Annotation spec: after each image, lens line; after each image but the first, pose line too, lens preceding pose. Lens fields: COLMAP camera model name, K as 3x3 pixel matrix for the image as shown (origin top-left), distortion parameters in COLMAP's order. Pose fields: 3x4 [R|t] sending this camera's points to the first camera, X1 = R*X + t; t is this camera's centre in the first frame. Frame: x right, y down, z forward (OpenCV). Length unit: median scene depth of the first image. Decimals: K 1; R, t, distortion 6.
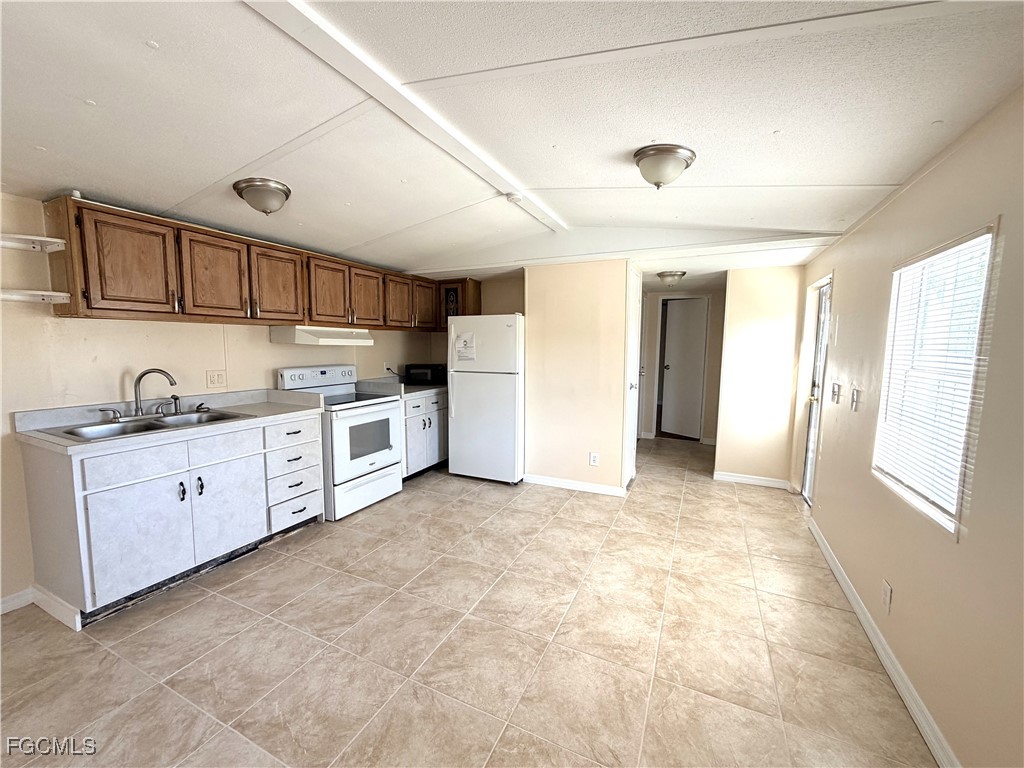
lens RADIAL K [[406.1, 0, 509.0], [0, 406.1, 384.4], [0, 0, 1]] dist [0.000621, 0.000102]
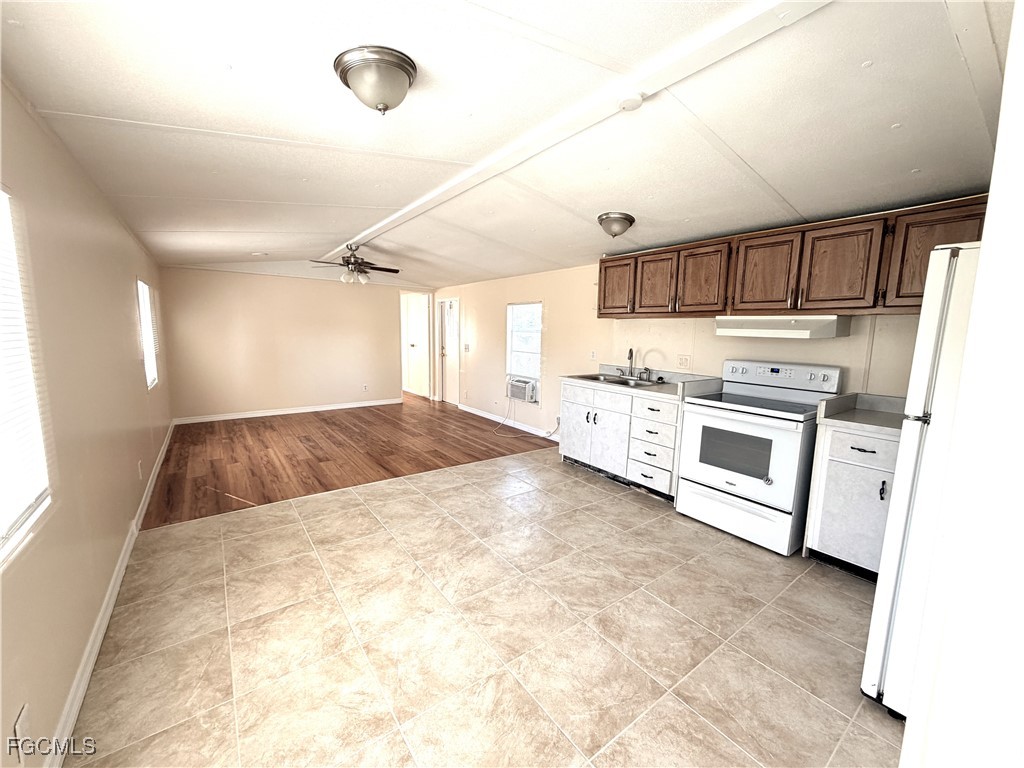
lens RADIAL K [[406.1, 0, 509.0], [0, 406.1, 384.4], [0, 0, 1]] dist [0.000621, 0.000102]
pose [[-0.464100, 0.100178, -0.880100, 0.619032], [-0.114208, 0.978523, 0.171606, -0.094847], [0.878389, 0.180157, -0.442692, 1.037352]]
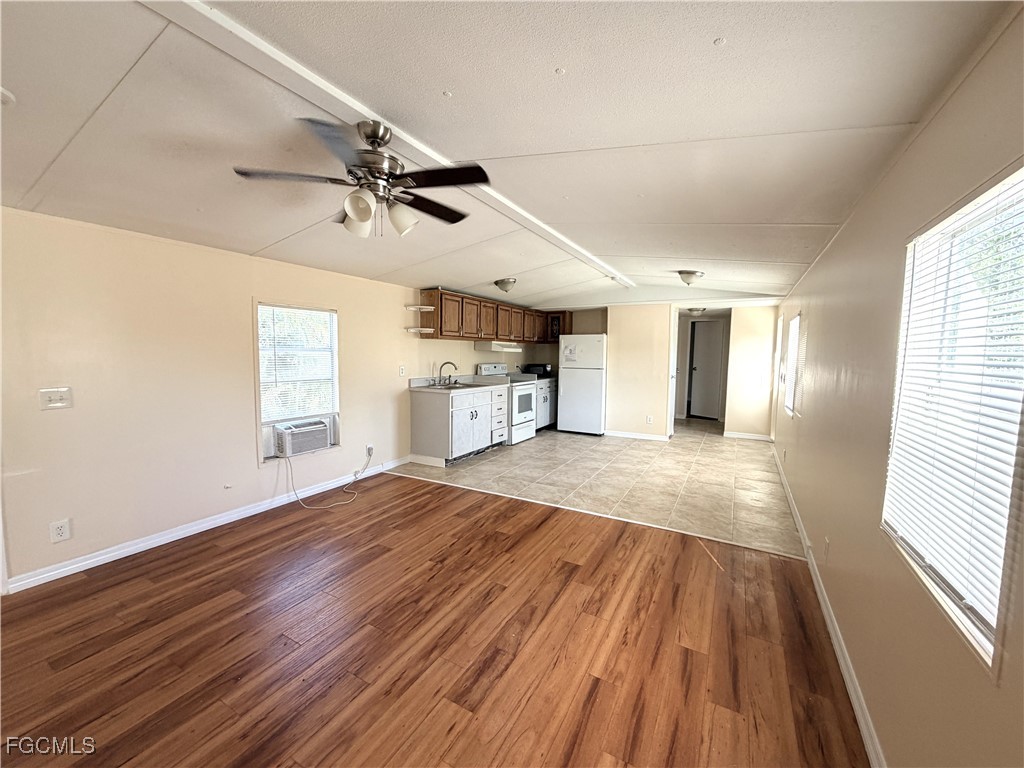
lens RADIAL K [[406.1, 0, 509.0], [0, 406.1, 384.4], [0, 0, 1]] dist [0.000621, 0.000102]
pose [[0.997937, 0.010317, -0.063372, -0.327906], [-0.011662, 0.999714, -0.020897, 0.096328], [0.063138, 0.021593, 0.997771, -0.890813]]
